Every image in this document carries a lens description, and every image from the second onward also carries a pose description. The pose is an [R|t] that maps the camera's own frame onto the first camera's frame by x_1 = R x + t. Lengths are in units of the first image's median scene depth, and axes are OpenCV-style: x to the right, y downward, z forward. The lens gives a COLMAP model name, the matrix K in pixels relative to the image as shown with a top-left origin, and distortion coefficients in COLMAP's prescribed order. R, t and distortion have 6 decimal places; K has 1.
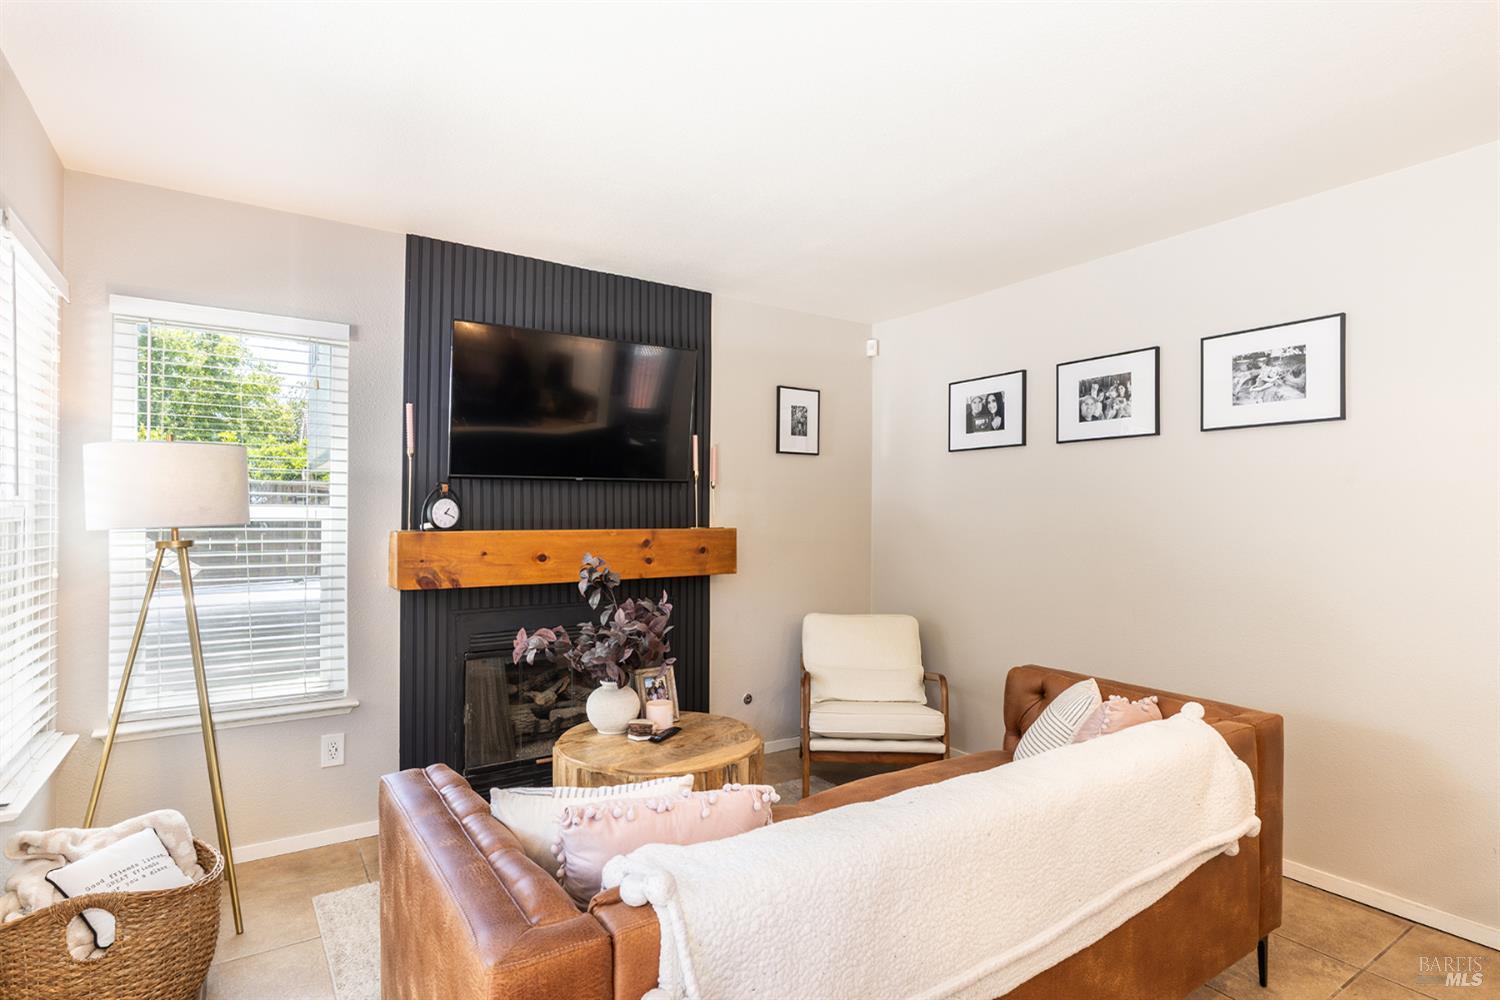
lens RADIAL K [[763.6, 0, 749.6], [0, 763.6, 508.7], [0, 0, 1]] dist [-0.001727, -0.000360]
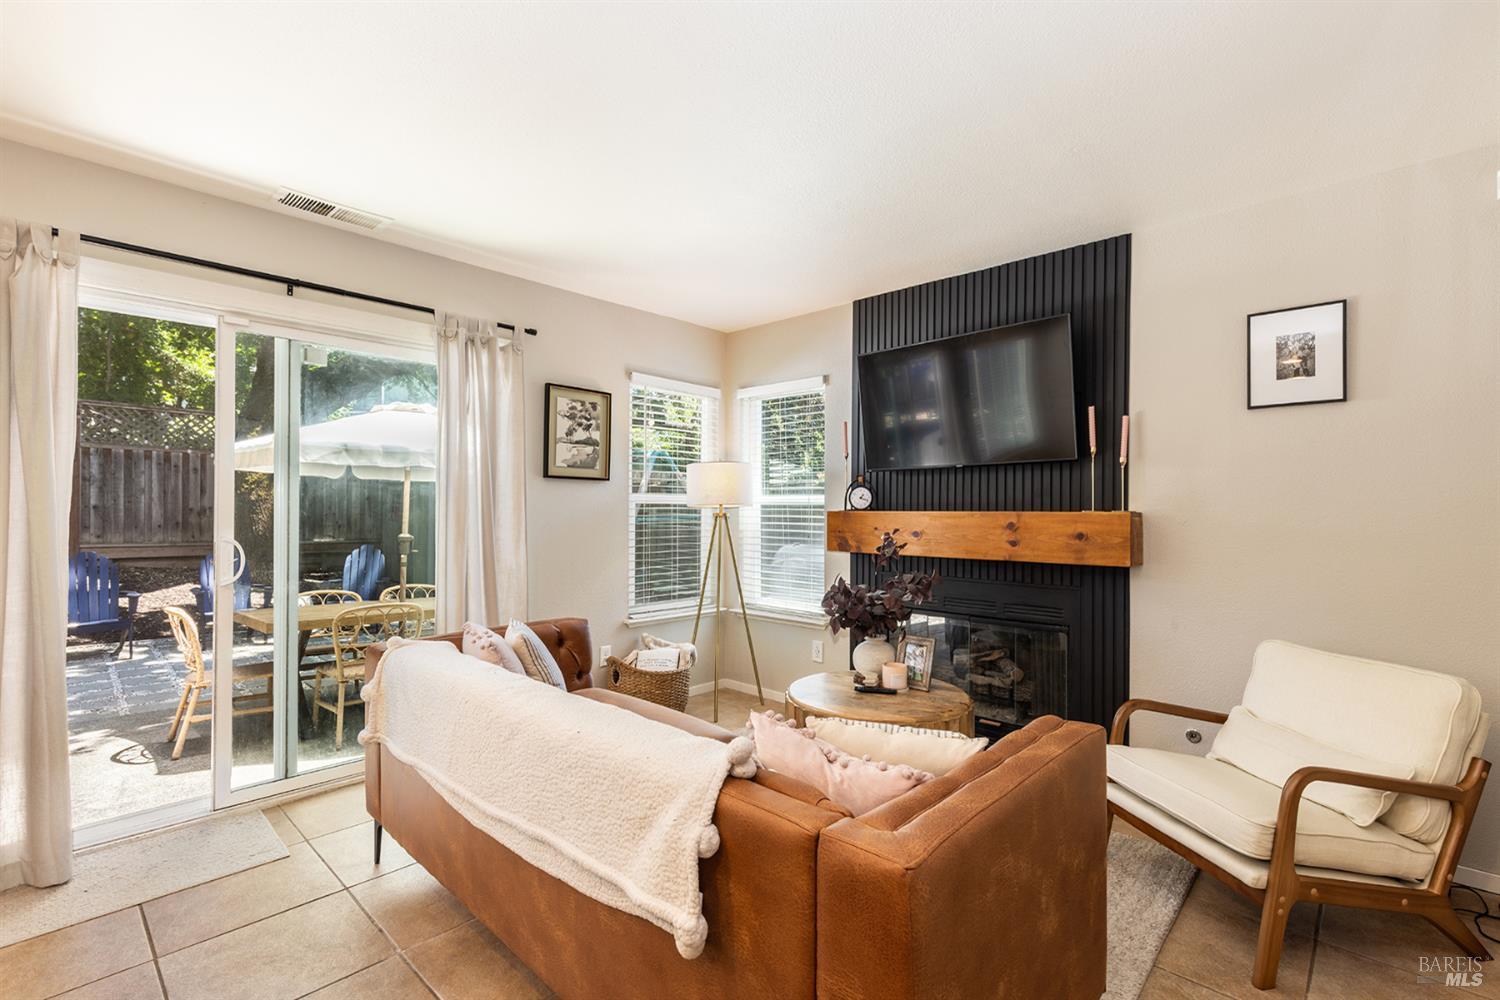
lens RADIAL K [[674.7, 0, 746.9], [0, 674.7, 508.8], [0, 0, 1]] dist [0.012700, 0.000156]
pose [[0.223879, -0.005269, -0.974603, 0.650660], [-0.000269, 0.999985, -0.005469, 0.028324], [0.974617, 0.001487, 0.223874, 0.473238]]
